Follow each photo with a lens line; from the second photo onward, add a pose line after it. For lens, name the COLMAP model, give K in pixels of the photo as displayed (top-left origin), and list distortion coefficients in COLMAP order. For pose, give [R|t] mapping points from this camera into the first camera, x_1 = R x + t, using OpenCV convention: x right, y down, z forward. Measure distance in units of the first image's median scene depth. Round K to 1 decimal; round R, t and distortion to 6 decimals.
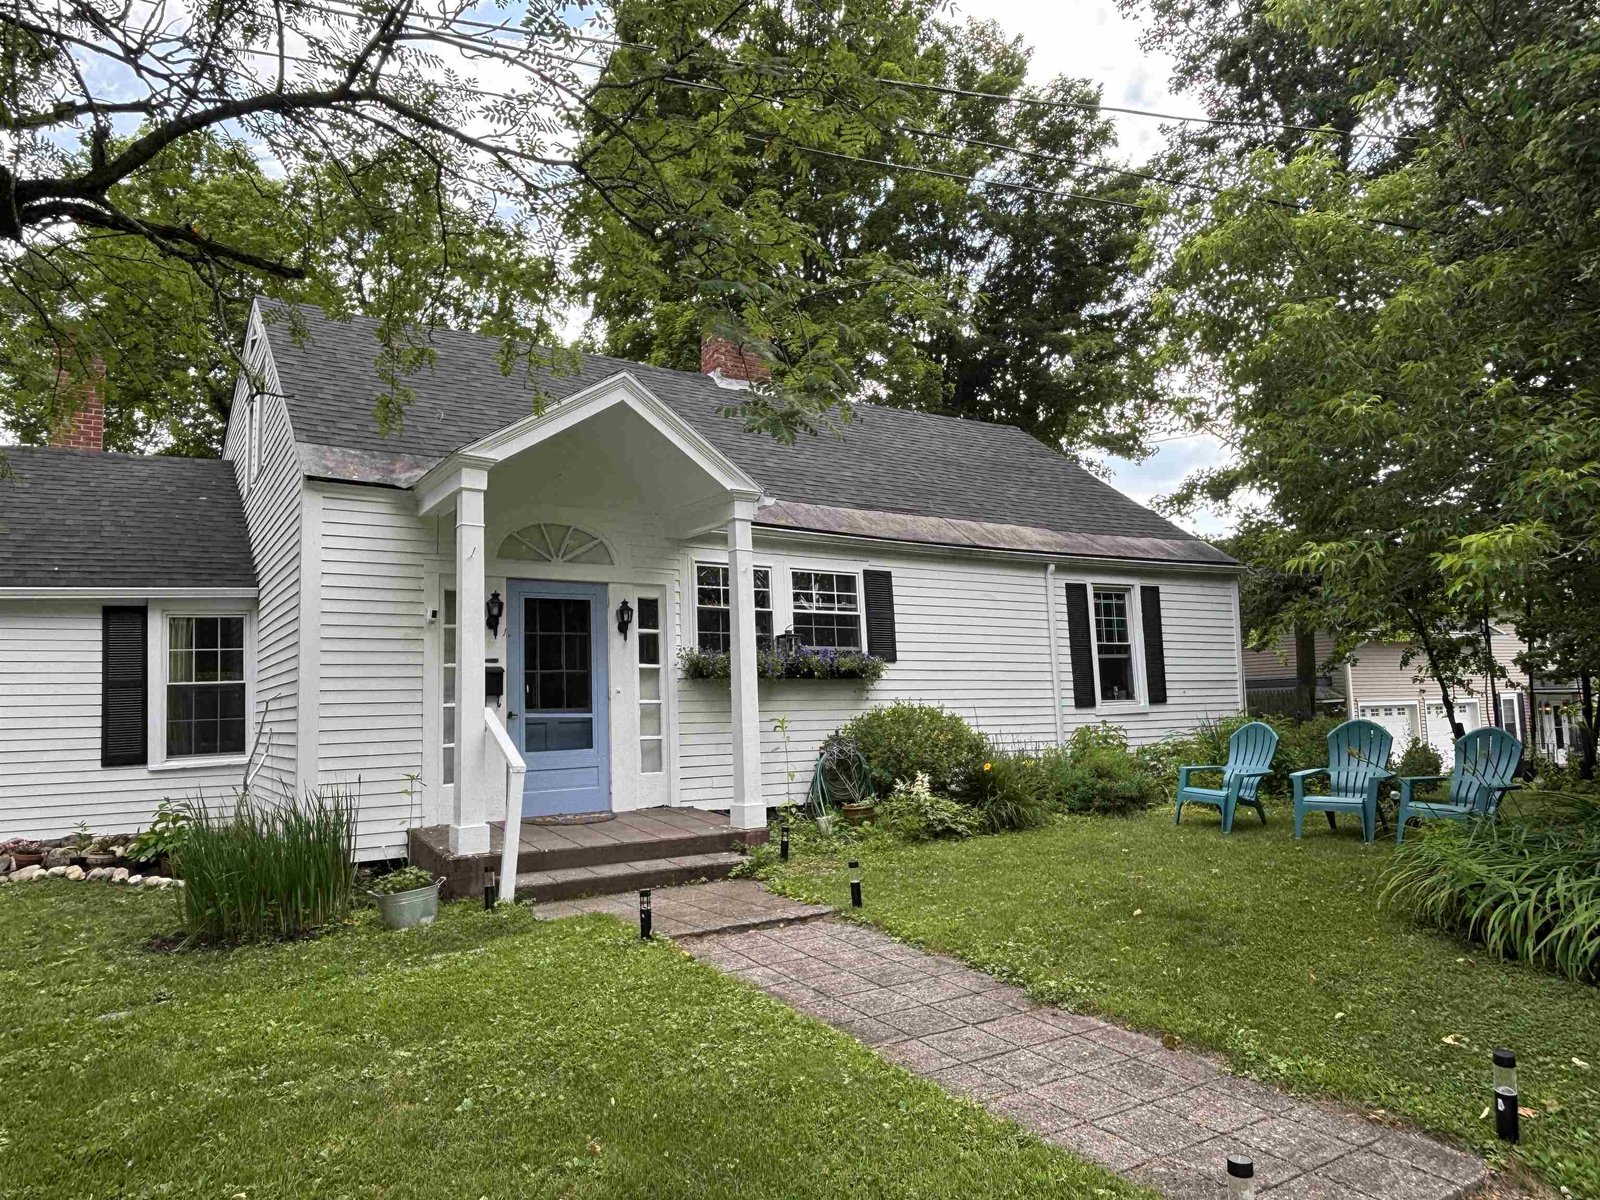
lens RADIAL K [[1019.7, 0, 800.2], [0, 1019.7, 634.0], [0, 0, 1]] dist [0.040008, -0.052358]
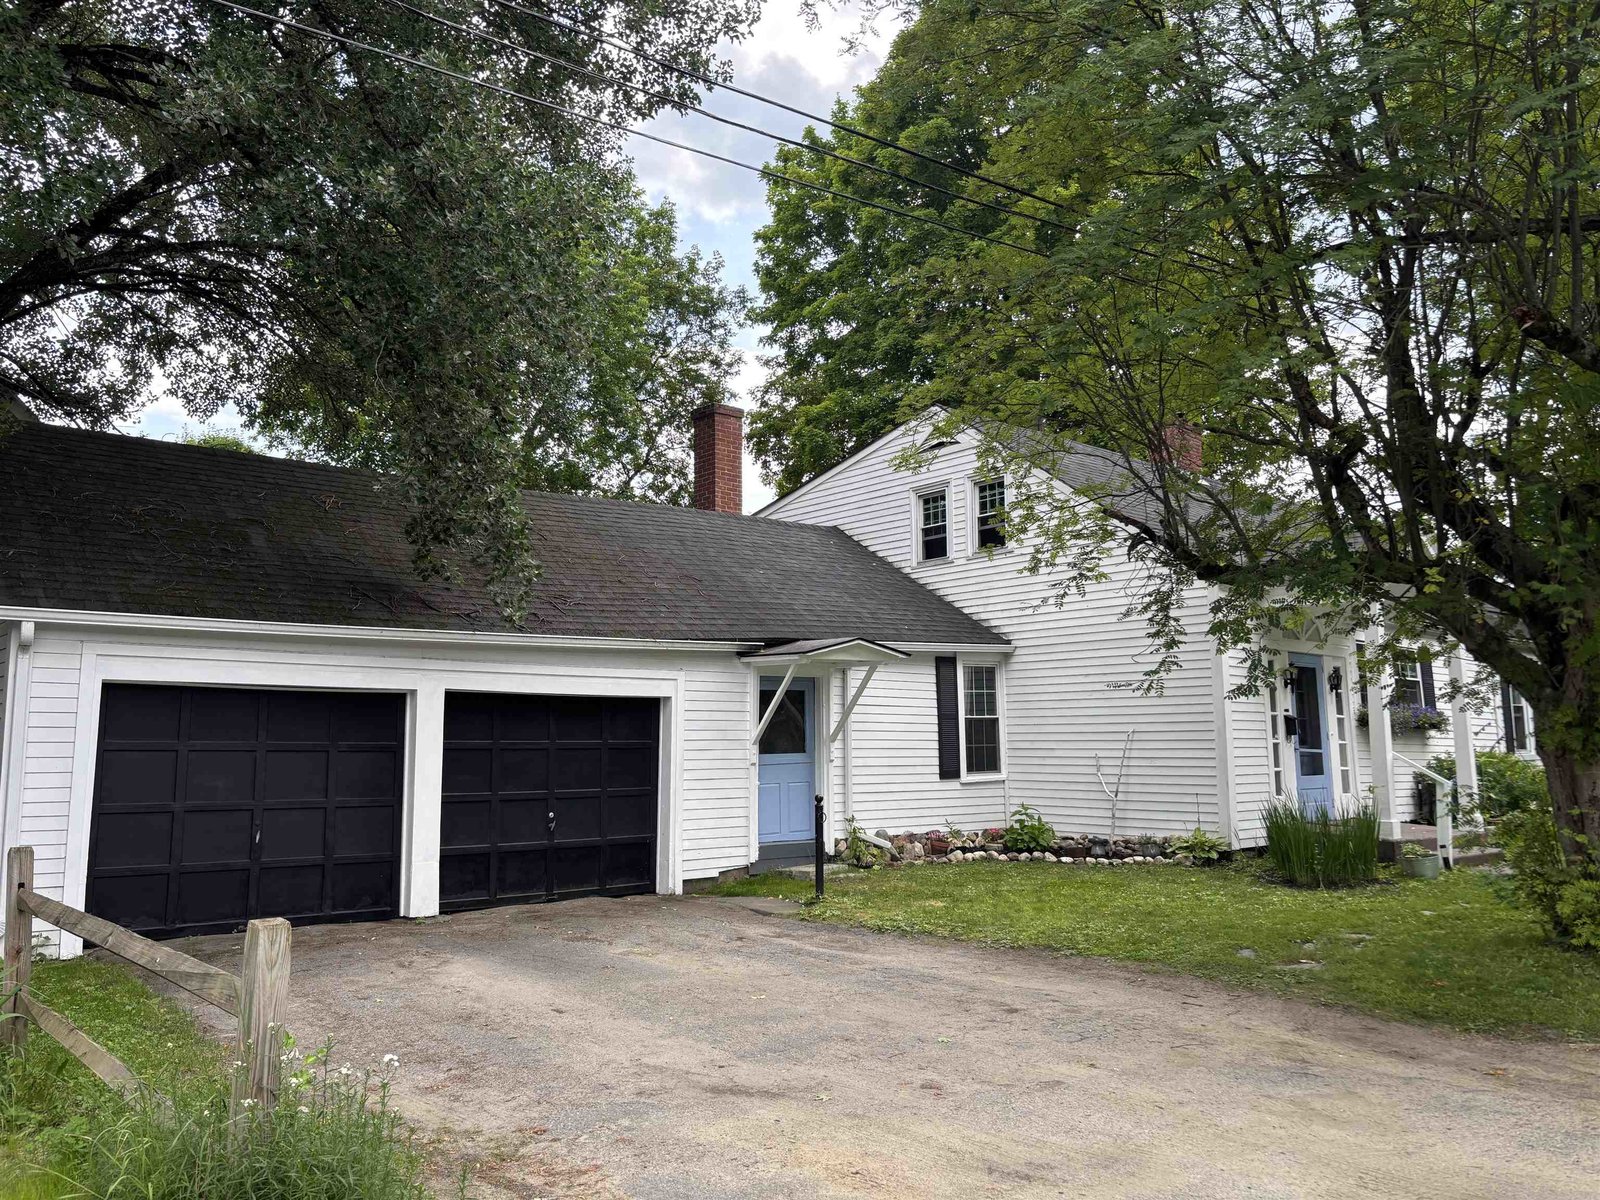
lens RADIAL K [[1206.7, 0, 800.0], [0, 1206.7, 600.0], [0, 0, 1]] dist [-0.003099, -0.003142]
pose [[0.992996, 0.045275, 0.109127, -1.038836], [-0.039403, 0.997688, -0.055381, -0.007047], [-0.111382, 0.050693, 0.992484, -0.528722]]
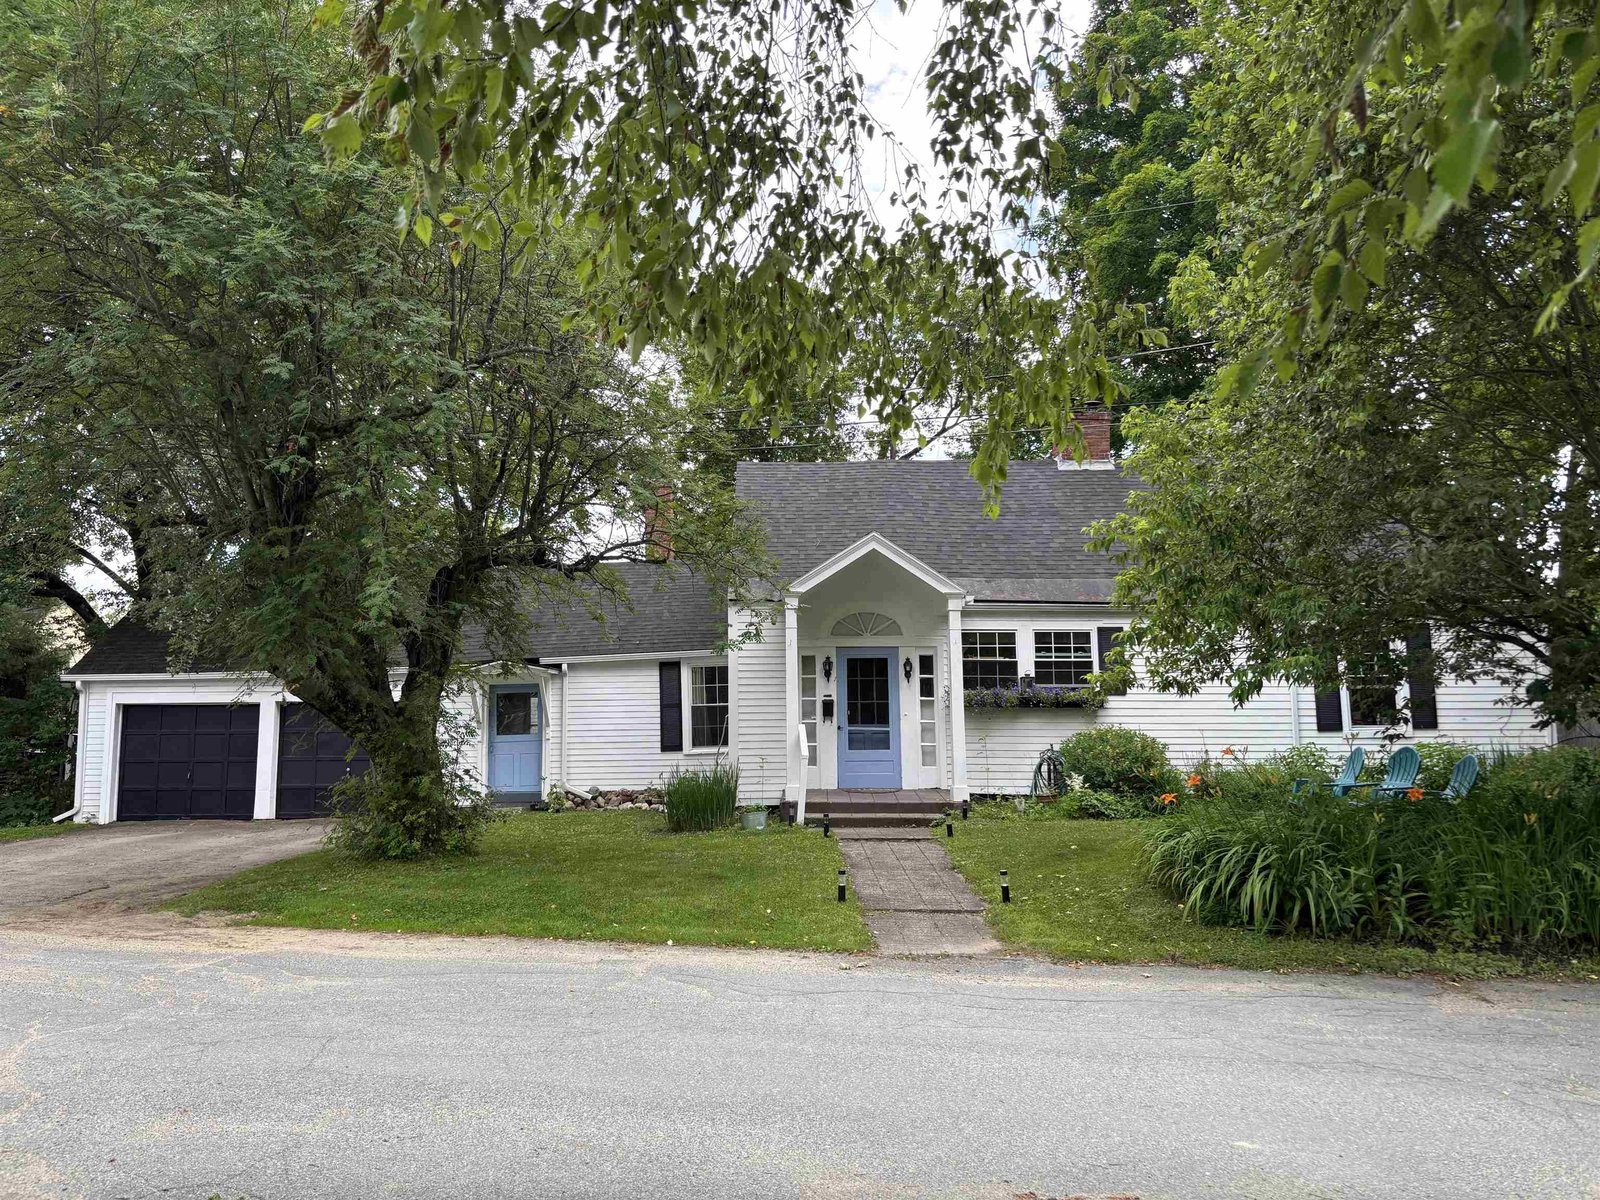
lens RADIAL K [[1206.7, 0, 800.0], [0, 1206.7, 600.0], [0, 0, 1]] dist [-0.003099, -0.003142]
pose [[0.841670, -0.034421, -0.538894, 0.687171], [0.022325, 0.999331, -0.028962, -0.070186], [0.539530, 0.012346, 0.841876, -0.665371]]
